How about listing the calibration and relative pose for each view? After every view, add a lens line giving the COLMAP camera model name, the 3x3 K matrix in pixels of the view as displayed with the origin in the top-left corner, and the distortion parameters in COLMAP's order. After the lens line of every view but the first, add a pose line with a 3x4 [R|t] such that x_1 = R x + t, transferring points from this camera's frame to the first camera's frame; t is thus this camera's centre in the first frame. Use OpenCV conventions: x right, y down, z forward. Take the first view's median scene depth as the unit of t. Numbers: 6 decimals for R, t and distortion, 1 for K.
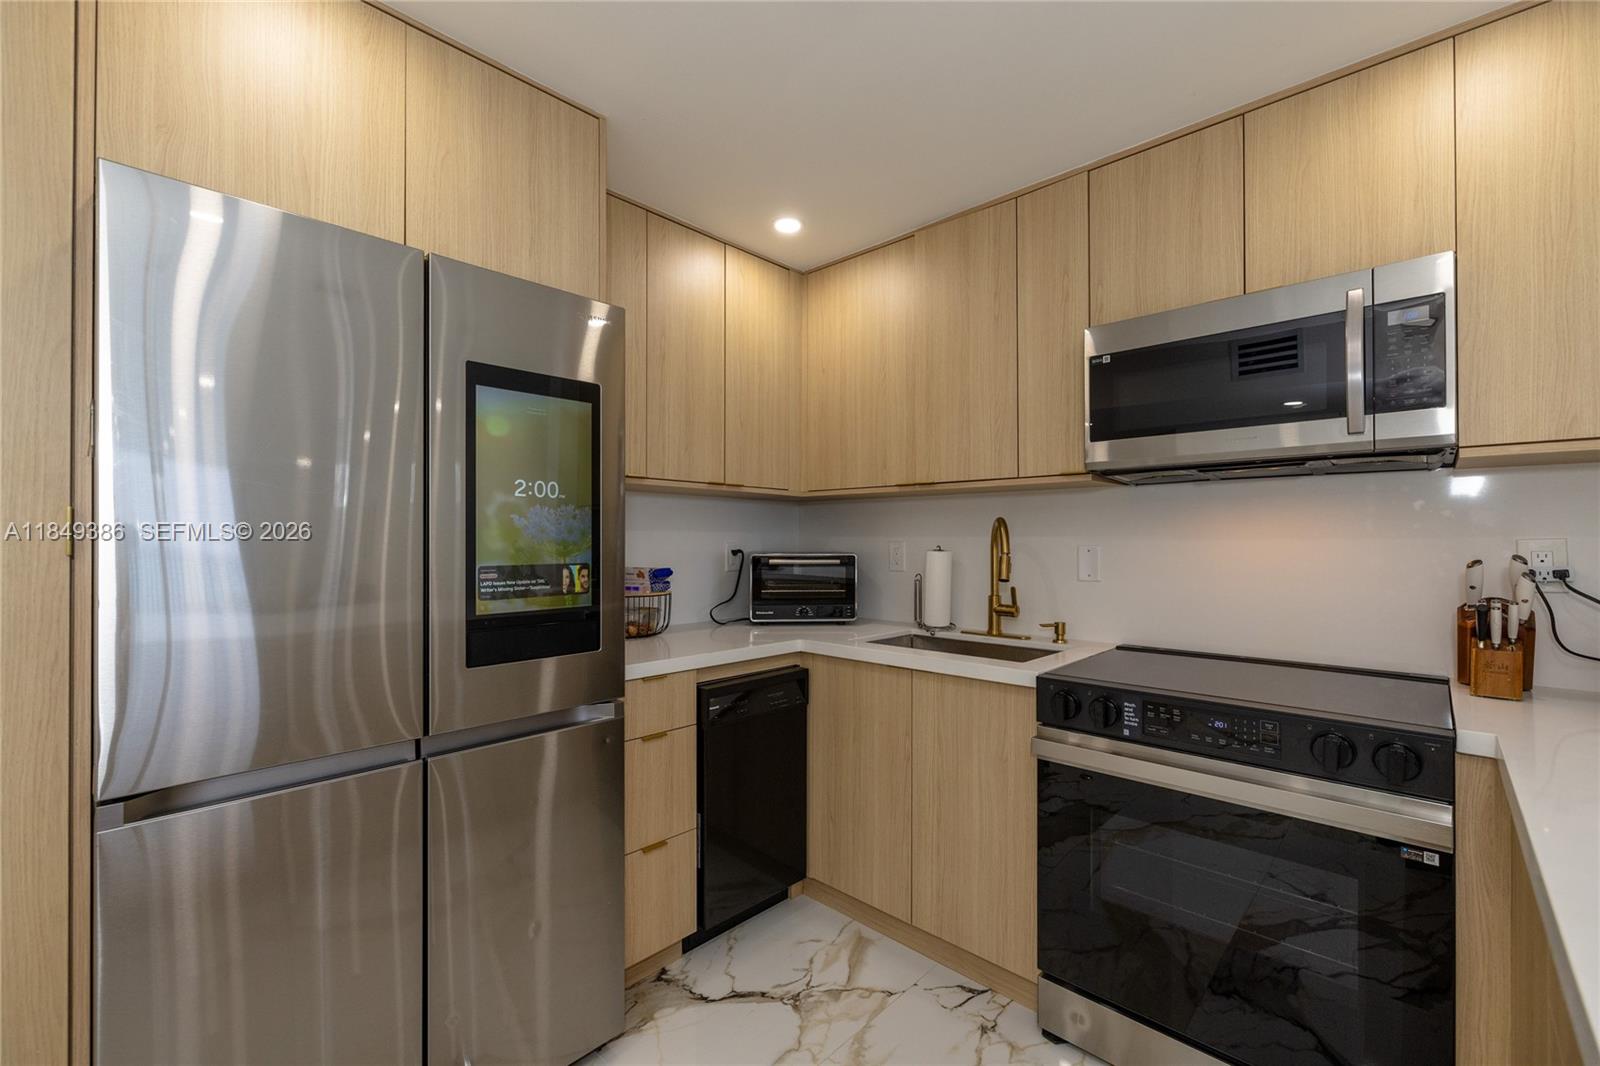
lens RADIAL K [[682.5, 0, 786.2], [0, 682.5, 536.3], [0, 0, 1]] dist [-0.002471, -0.000104]
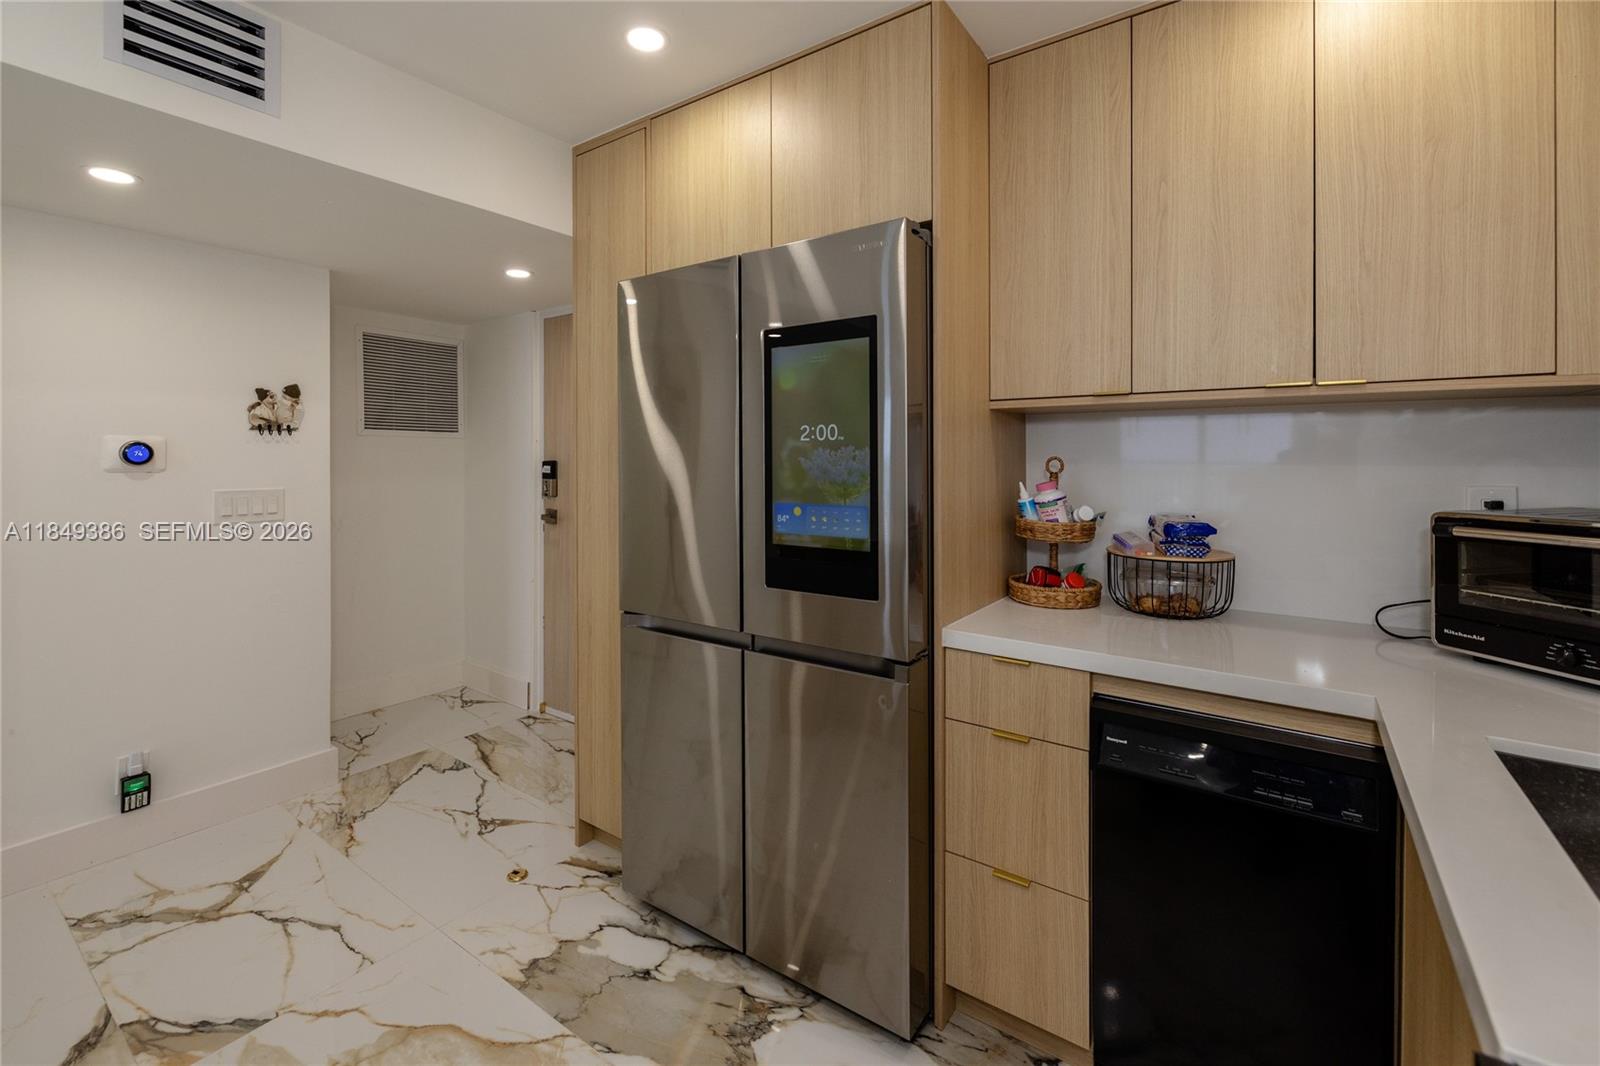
lens RADIAL K [[682.5, 0, 788.0], [0, 682.5, 465.5], [0, 0, 1]] dist [-0.002471, -0.000104]
pose [[0.139075, 0.007075, -0.990257, 0.534397], [0.006681, 0.999945, 0.008082, -0.021904], [0.990259, -0.007740, 0.139020, 0.643511]]
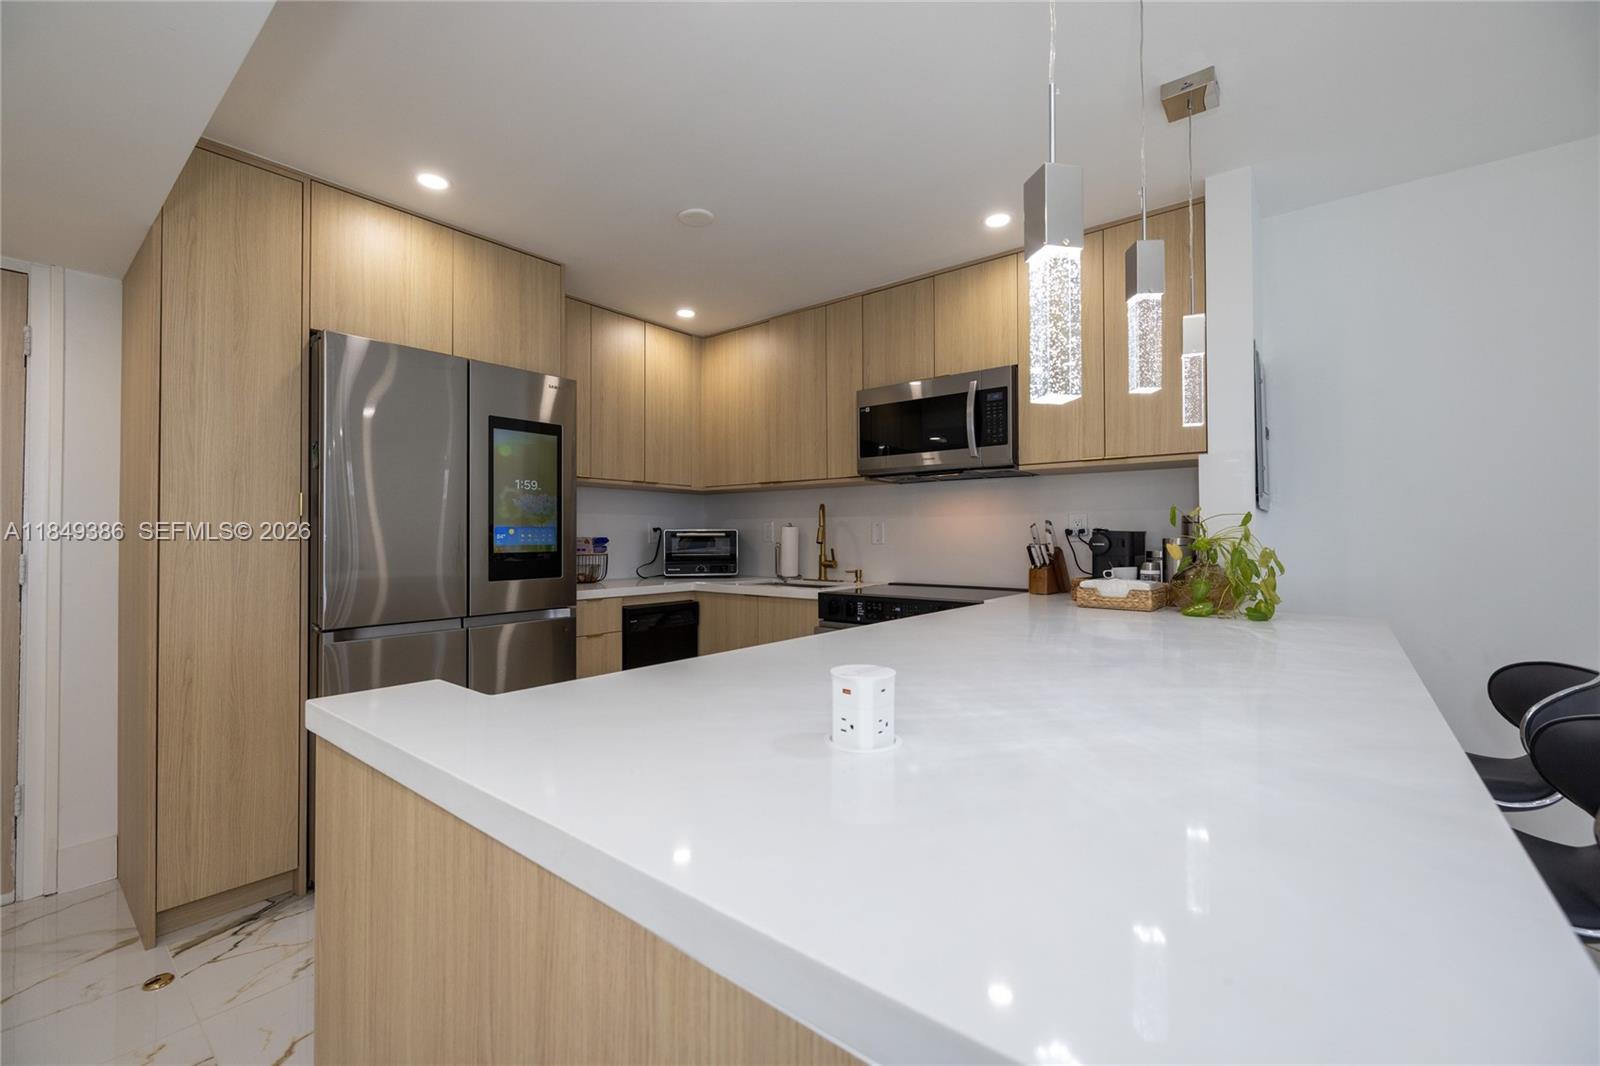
lens RADIAL K [[682.5, 0, 809.8], [0, 682.5, 526.1], [0, 0, 1]] dist [-0.002471, -0.000104]
pose [[0.994992, -0.002366, 0.099924, 0.157478], [0.003330, 0.999949, -0.009489, 0.047075], [-0.099896, 0.009774, 0.994950, -0.685168]]
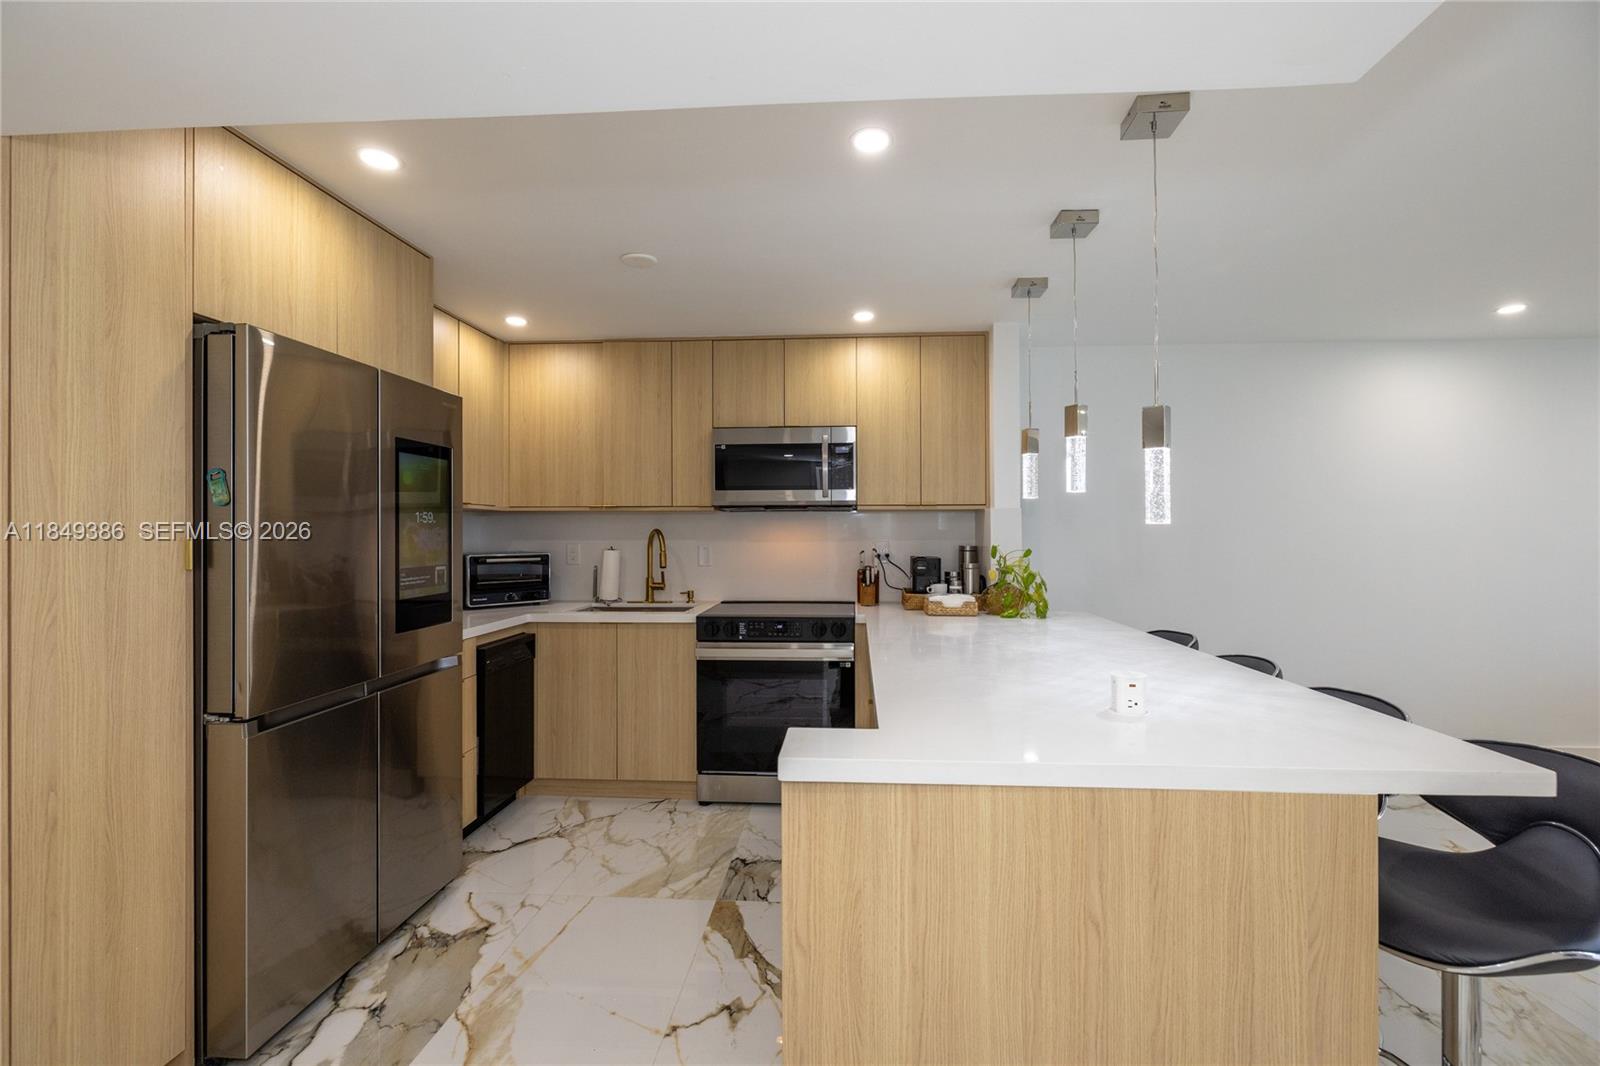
lens RADIAL K [[682.5, 0, 842.3], [0, 682.5, 529.7], [0, 0, 1]] dist [-0.002471, -0.000104]
pose [[0.738293, -0.000377, 0.674480, -0.564670], [-0.001587, 0.999996, 0.002296, -0.037352], [-0.674478, -0.002765, 0.738290, -0.619315]]
